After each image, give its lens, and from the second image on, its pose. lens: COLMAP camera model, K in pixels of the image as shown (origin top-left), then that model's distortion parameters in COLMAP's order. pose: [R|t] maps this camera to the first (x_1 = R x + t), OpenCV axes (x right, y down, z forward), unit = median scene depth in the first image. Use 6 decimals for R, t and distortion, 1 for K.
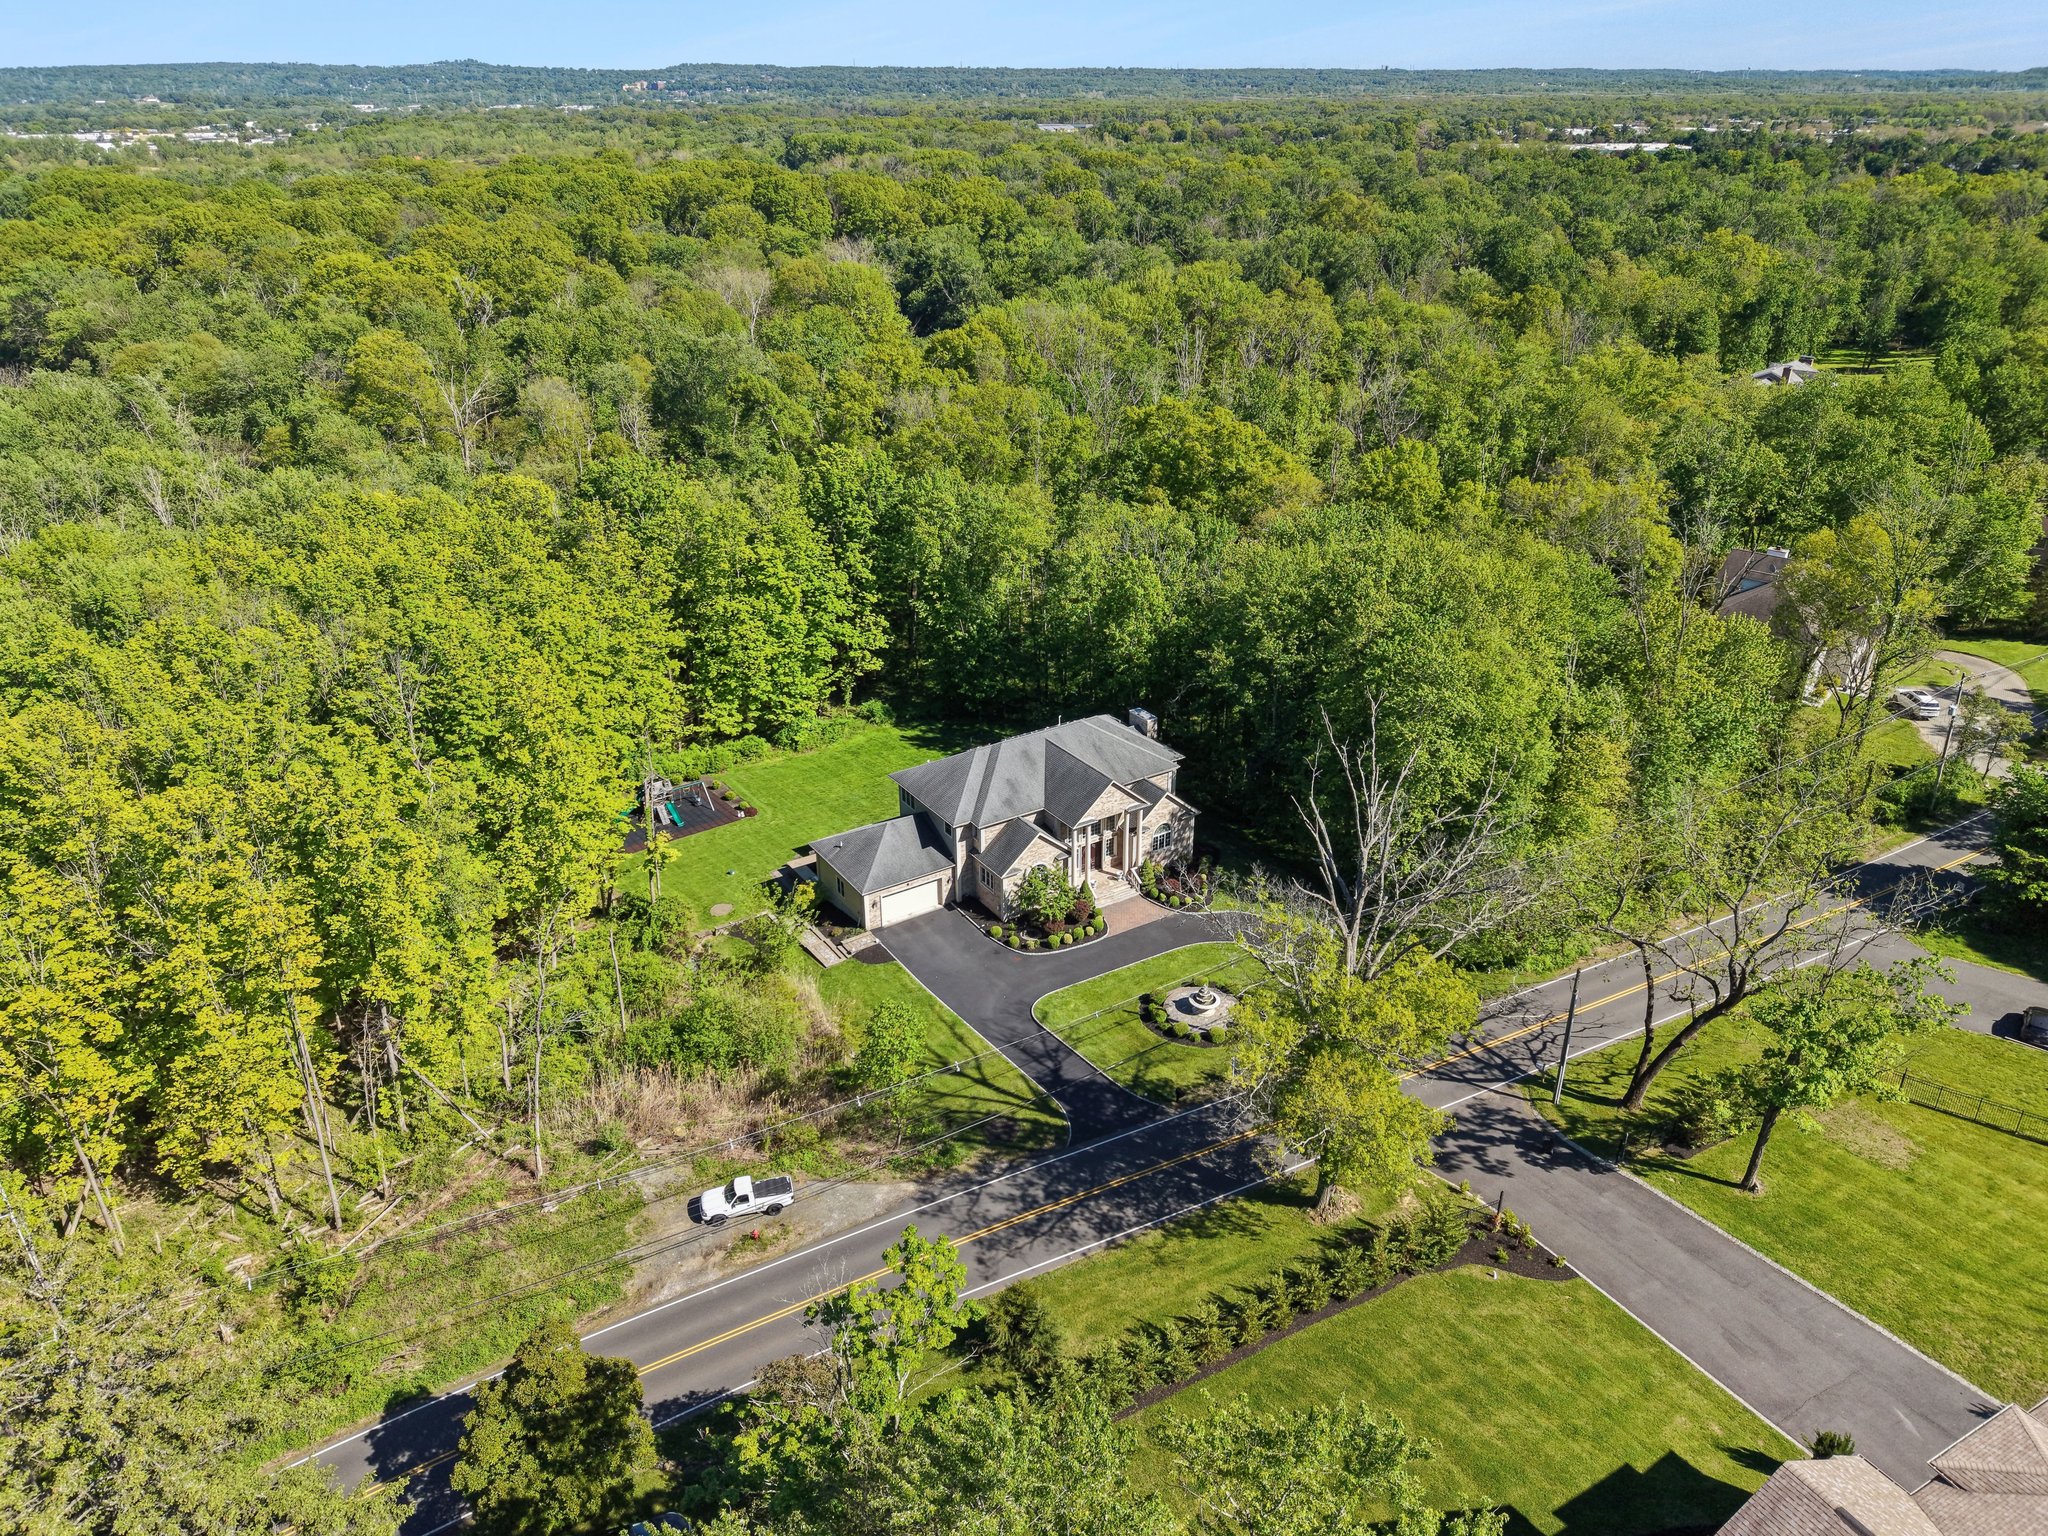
lens RADIAL K [[1421.8, 0, 1070.0], [0, 1421.8, 769.8], [0, 0, 1]] dist [0.019690, -0.025721]
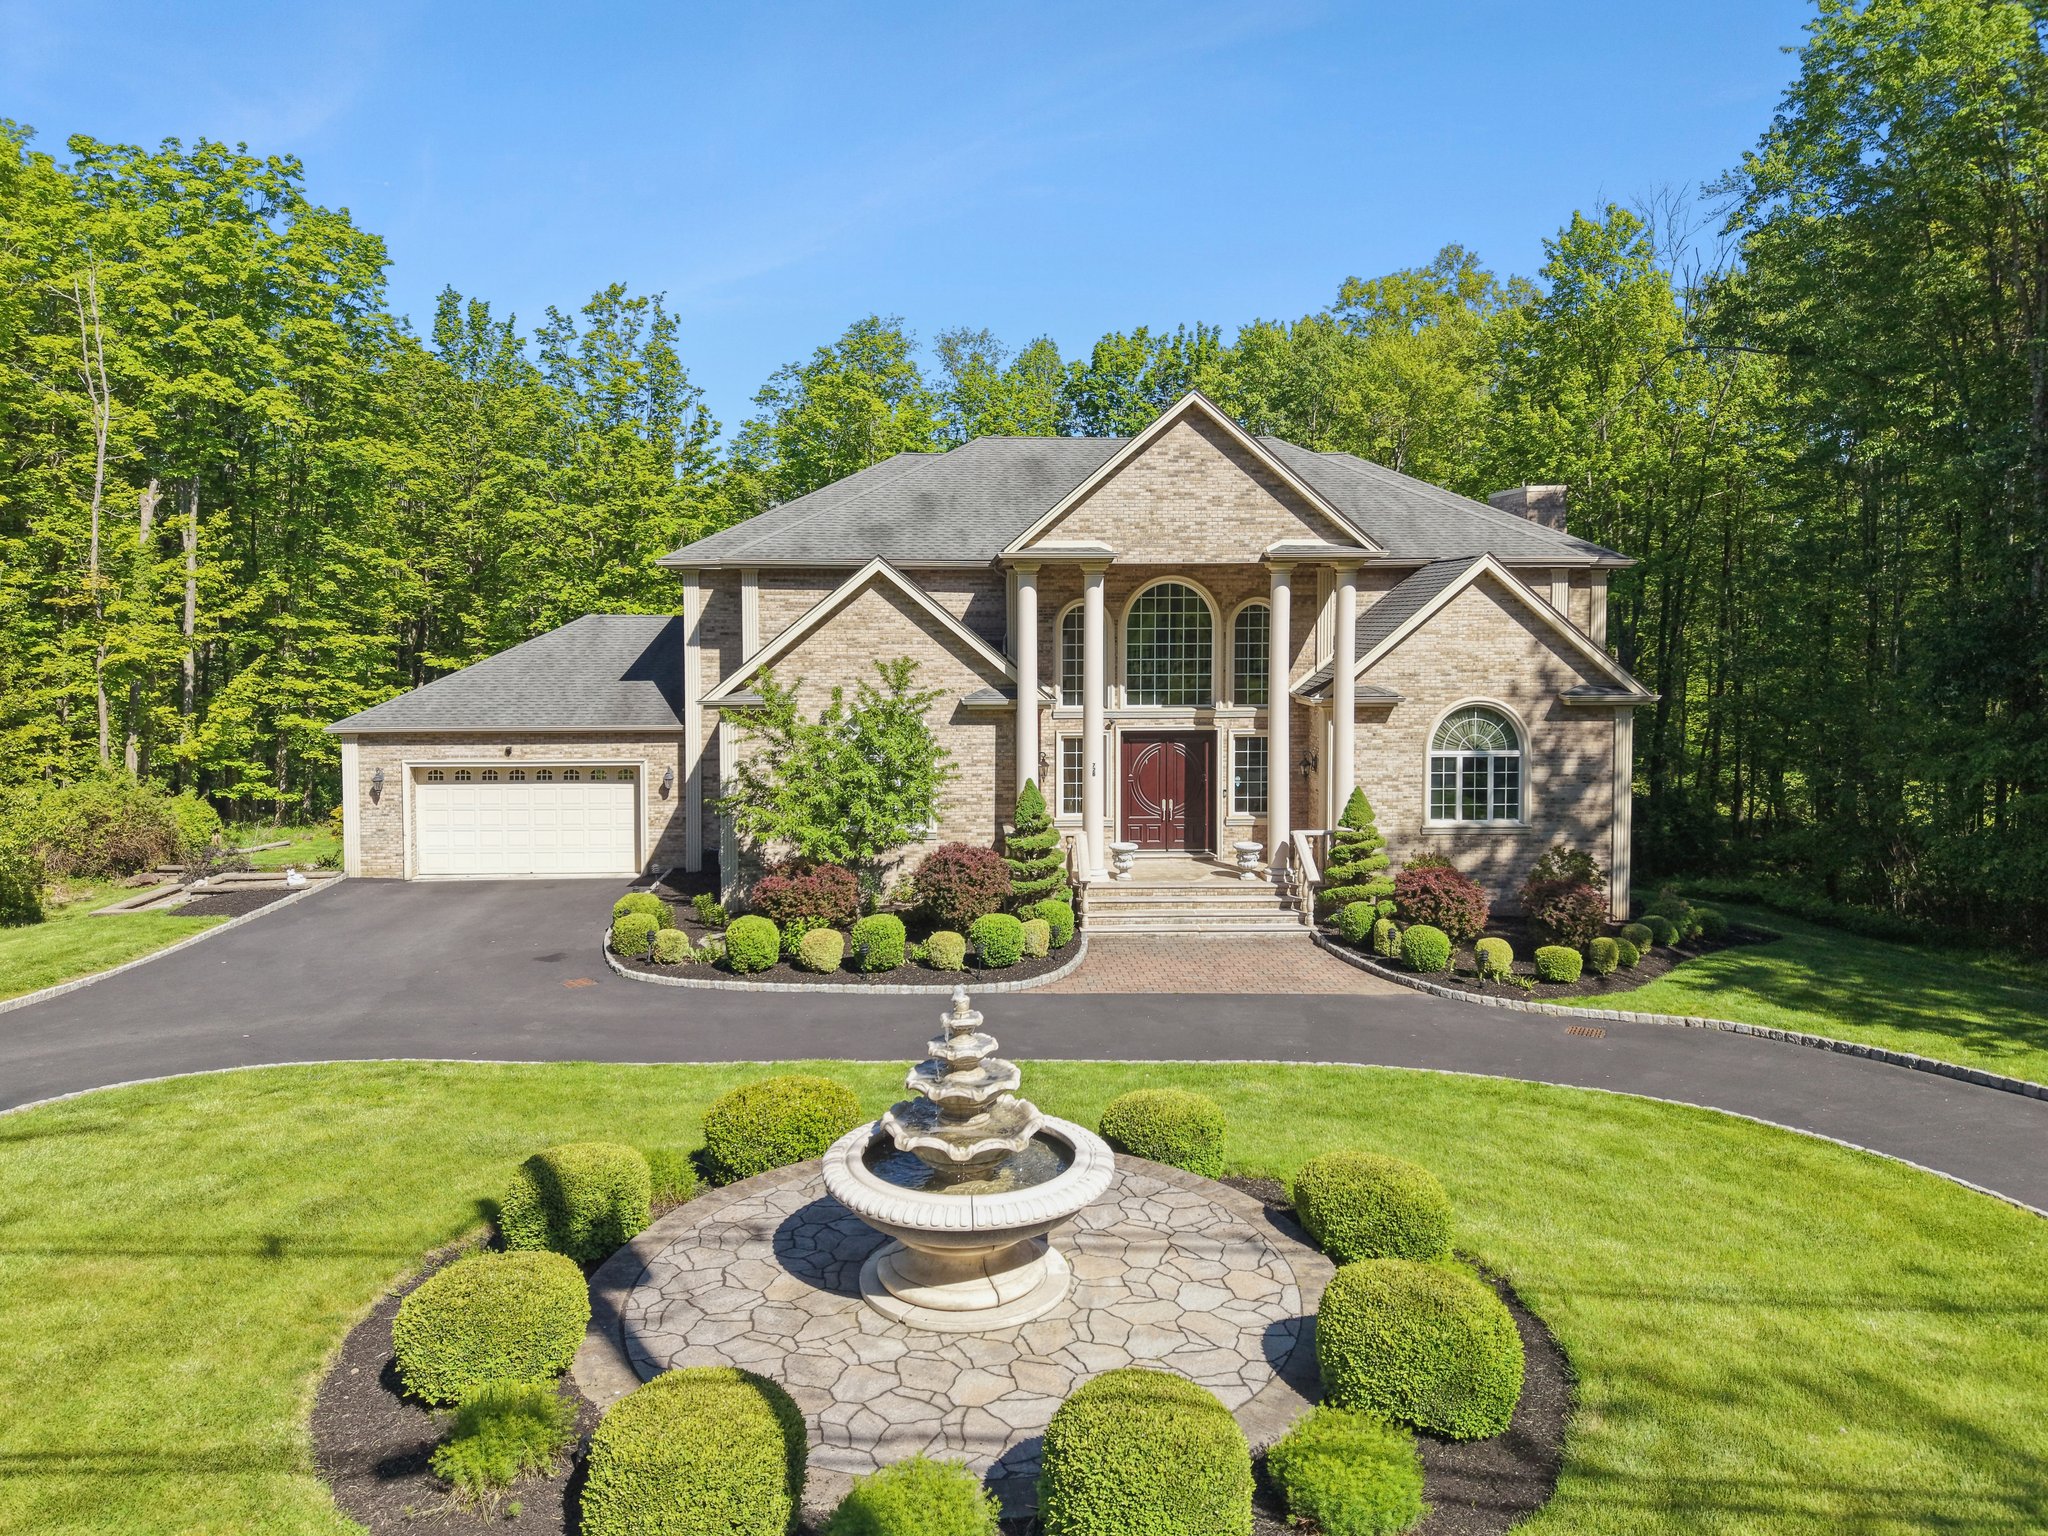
lens RADIAL K [[1421.8, 0, 1005.4], [0, 1421.8, 660.2], [0, 0, 1]] dist [0.019690, -0.025721]
pose [[0.845695, 0.003770, -0.533653, 0.110684], [-0.228954, 0.905834, -0.356432, 0.119682], [0.482057, 0.423615, 0.766923, 0.662173]]
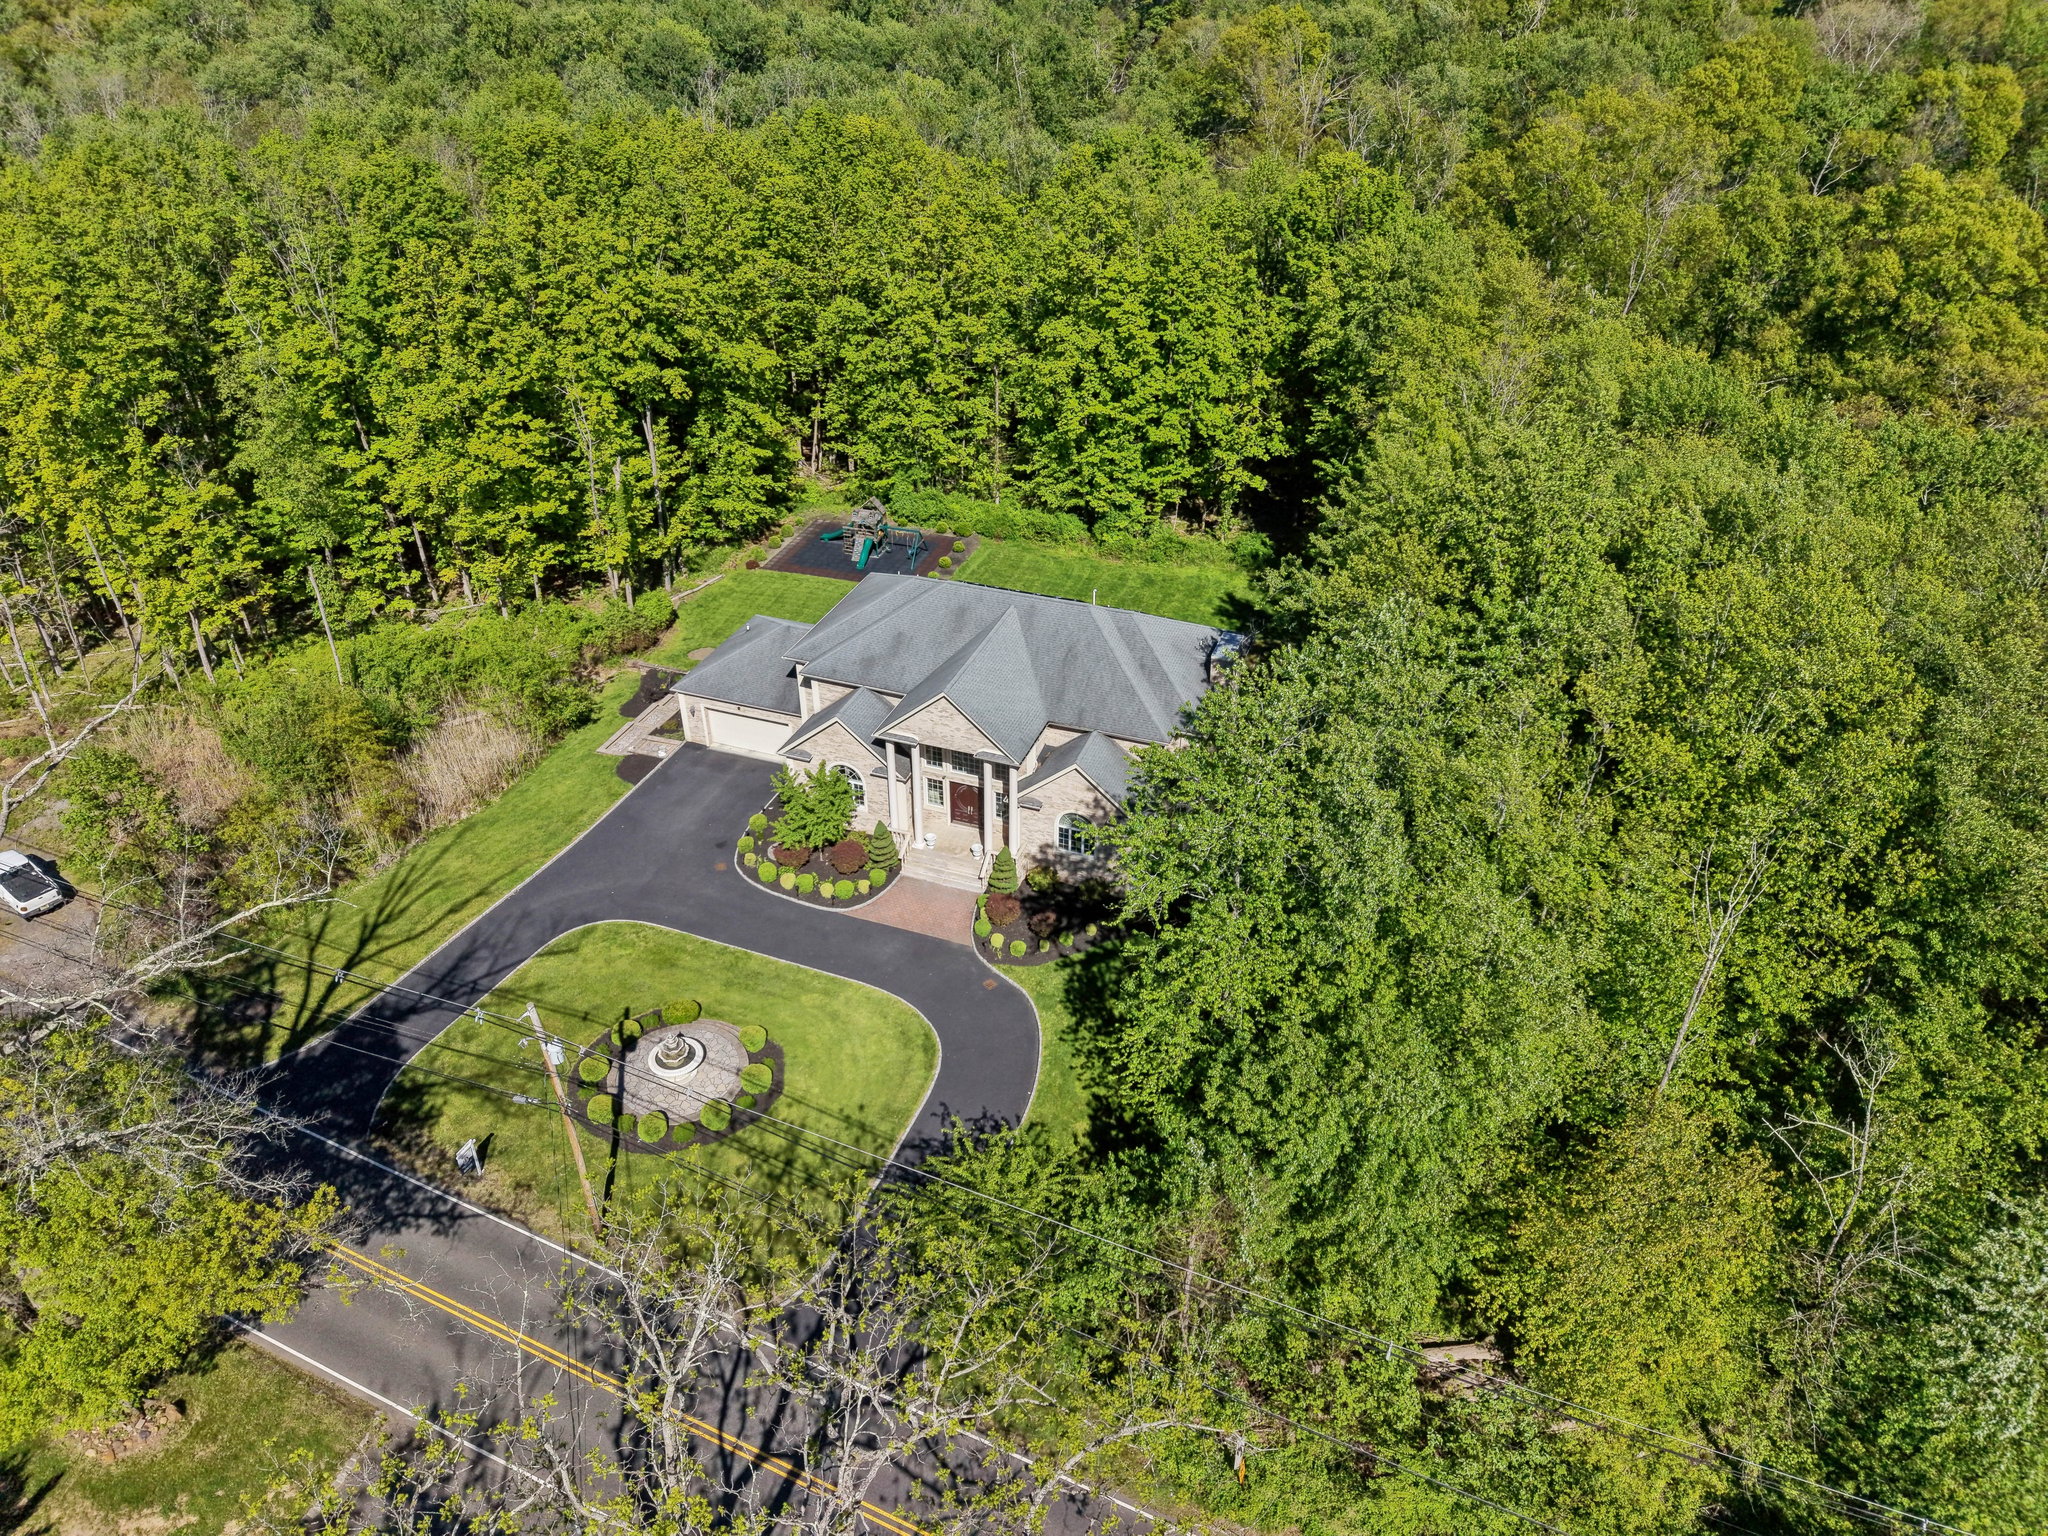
lens RADIAL K [[1421.8, 0, 1003.1], [0, 1421.8, 780.4], [0, 0, 1]] dist [0.019690, -0.025721]
pose [[0.567479, 0.446270, -0.691961, 0.380845], [-0.354041, 0.890979, 0.284273, -0.110210], [0.743385, 0.083664, 0.663610, 0.514876]]
